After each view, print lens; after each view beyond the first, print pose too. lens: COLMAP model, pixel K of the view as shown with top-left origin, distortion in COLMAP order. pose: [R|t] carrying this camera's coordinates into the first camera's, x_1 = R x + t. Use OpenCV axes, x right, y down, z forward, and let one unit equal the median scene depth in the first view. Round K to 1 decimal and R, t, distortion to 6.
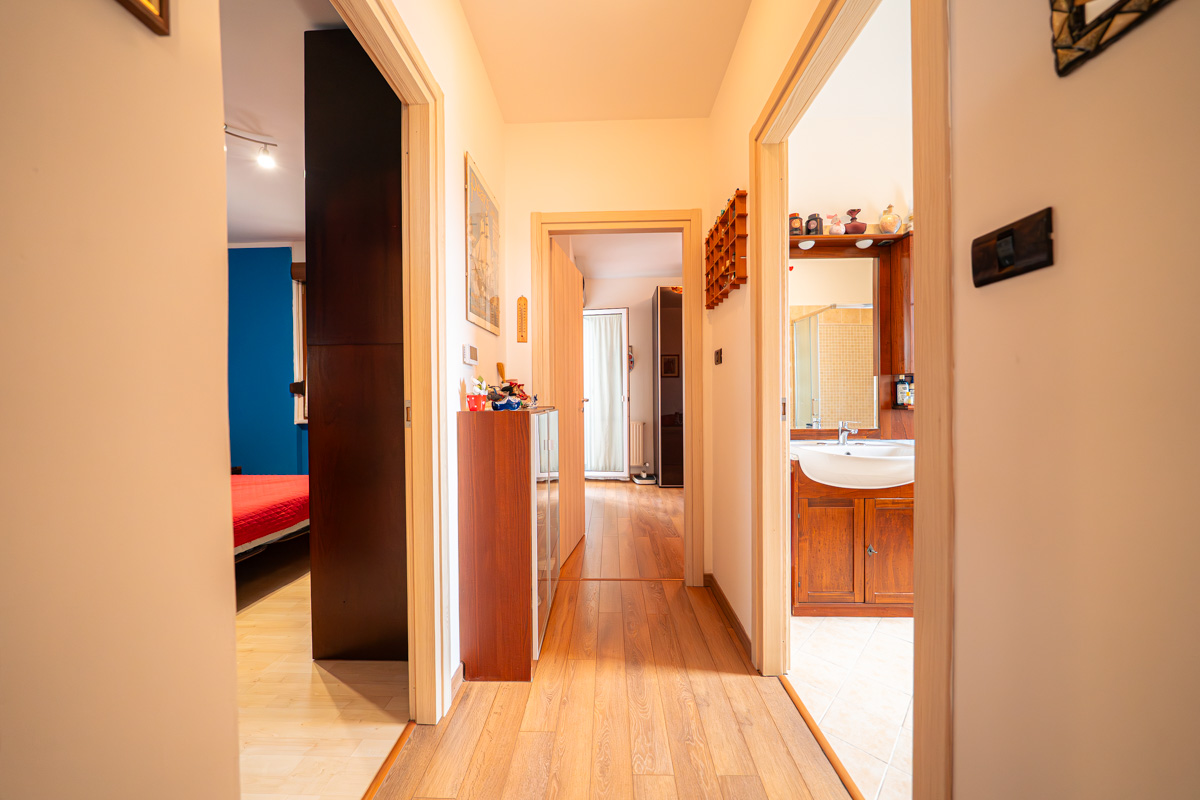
lens RADIAL K [[409.2, 0, 596.1], [0, 409.2, 400.8], [0, 0, 1]] dist [-0.010767, 0.001623]
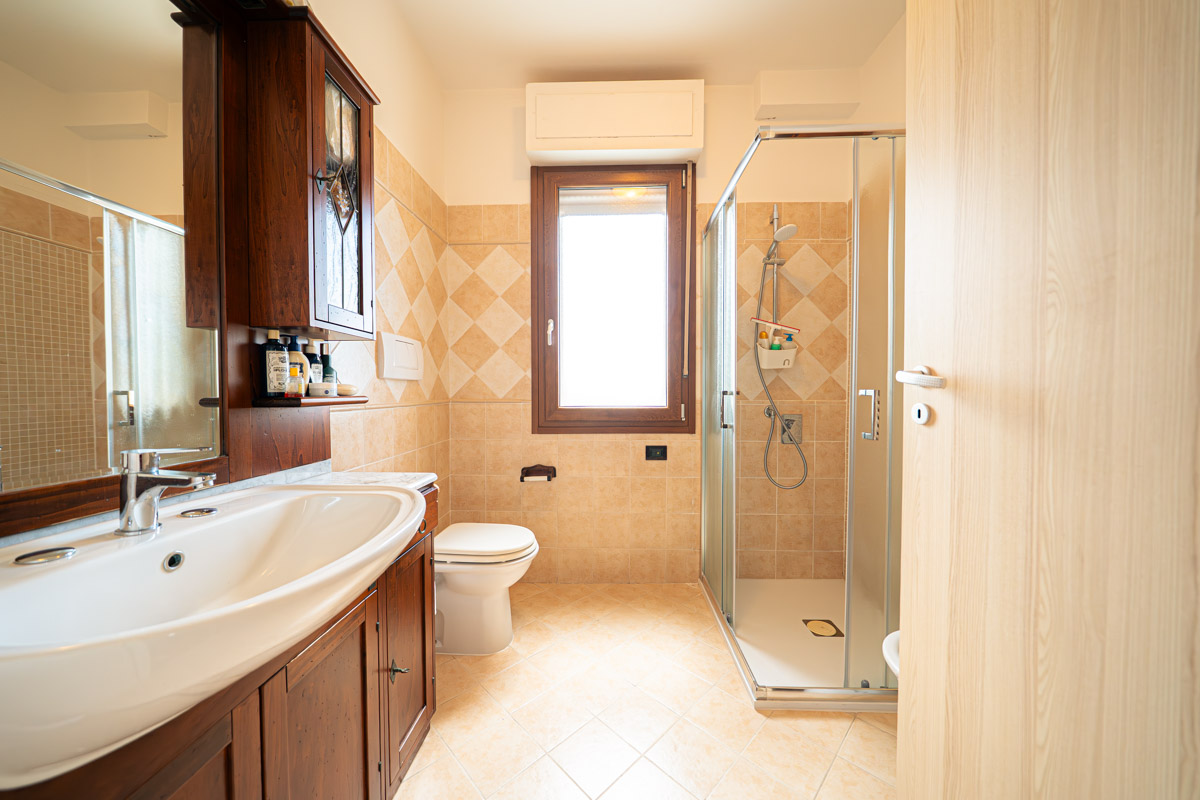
lens RADIAL K [[409.2, 0, 596.1], [0, 409.2, 400.8], [0, 0, 1]] dist [-0.010767, 0.001623]
pose [[0.000961, -0.012162, 0.999926, 0.305085], [0.008505, 0.999890, 0.012153, 0.012371], [-0.999963, 0.008492, 0.001065, 0.650516]]
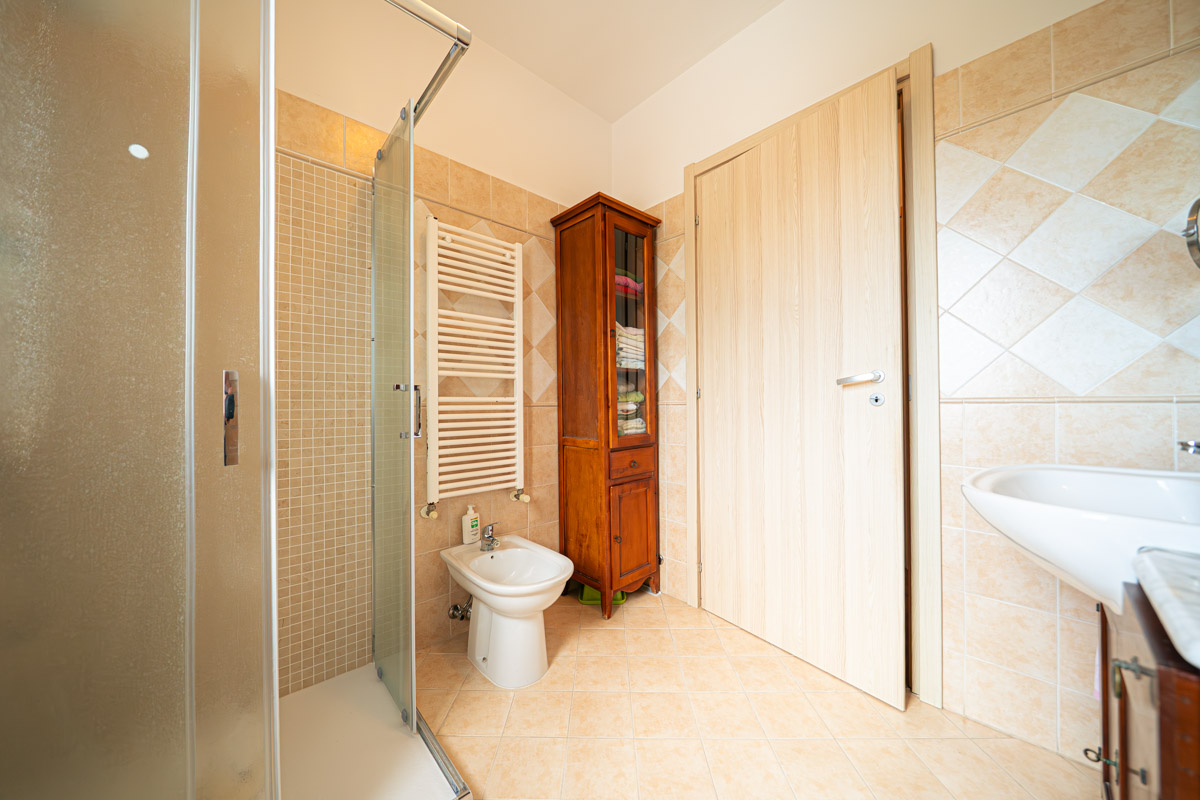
lens RADIAL K [[410.2, 0, 600.0], [0, 410.2, 400.0], [0, 0, 1]] dist [-0.008009, 0.000418]
pose [[-0.713074, 0.006446, -0.701059, 1.107951], [0.015325, 0.999862, -0.006394, 0.036072], [0.700922, -0.015303, -0.713074, 0.831403]]
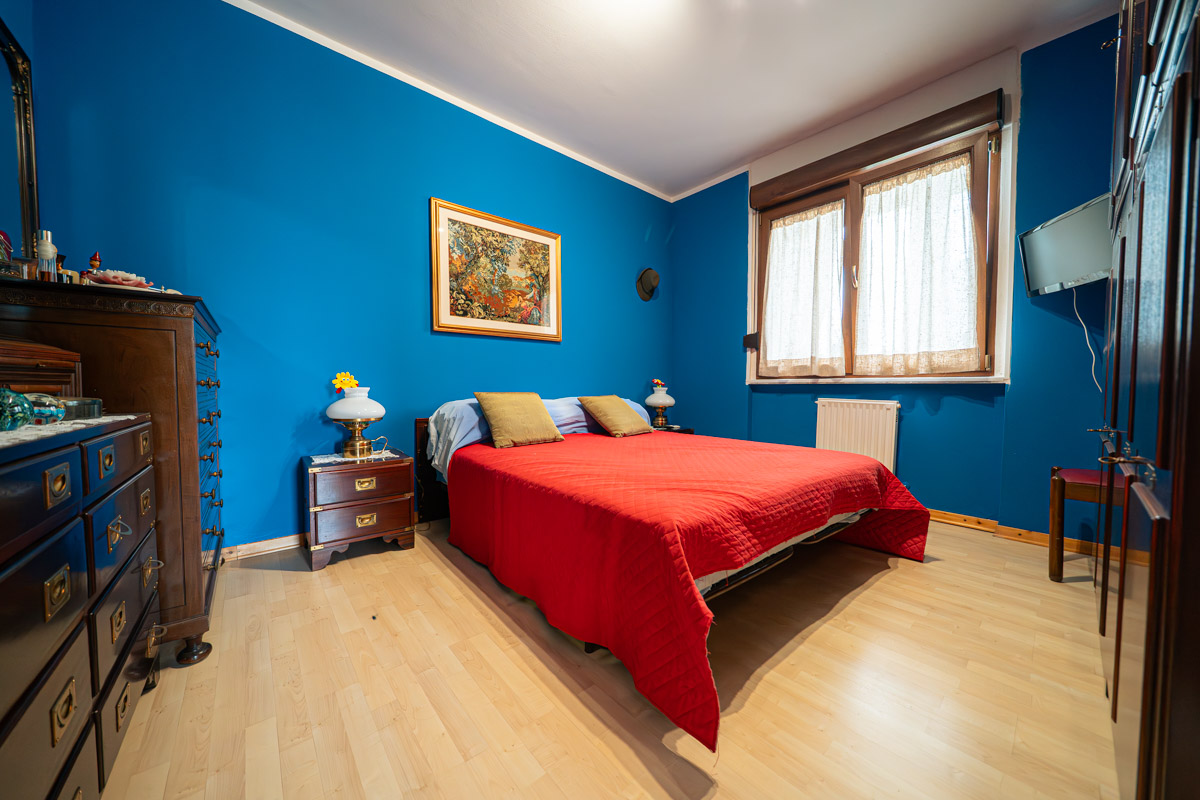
lens RADIAL K [[409.2, 0, 596.1], [0, 409.2, 400.8], [0, 0, 1]] dist [-0.010767, 0.001623]
pose [[0.671638, 0.038004, -0.739904, -0.593195], [-0.014655, 0.999170, 0.038018, 0.115474], [0.740734, -0.014691, 0.671638, 0.373249]]
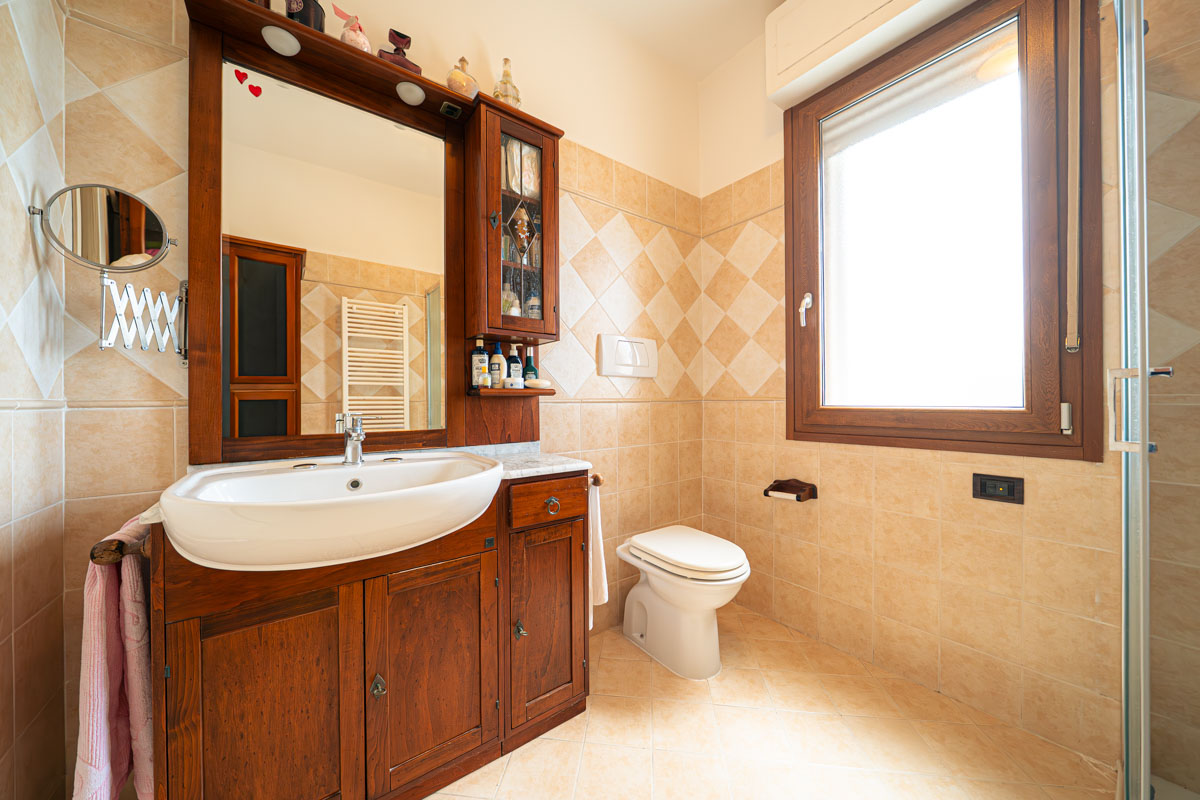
lens RADIAL K [[409.2, 0, 596.1], [0, 409.2, 400.8], [0, 0, 1]] dist [-0.010767, 0.001623]
pose [[0.780928, 0.005432, 0.624598, 0.508749], [0.001932, 0.999936, -0.011112, 0.035798], [-0.624618, 0.009884, 0.780868, 0.414430]]
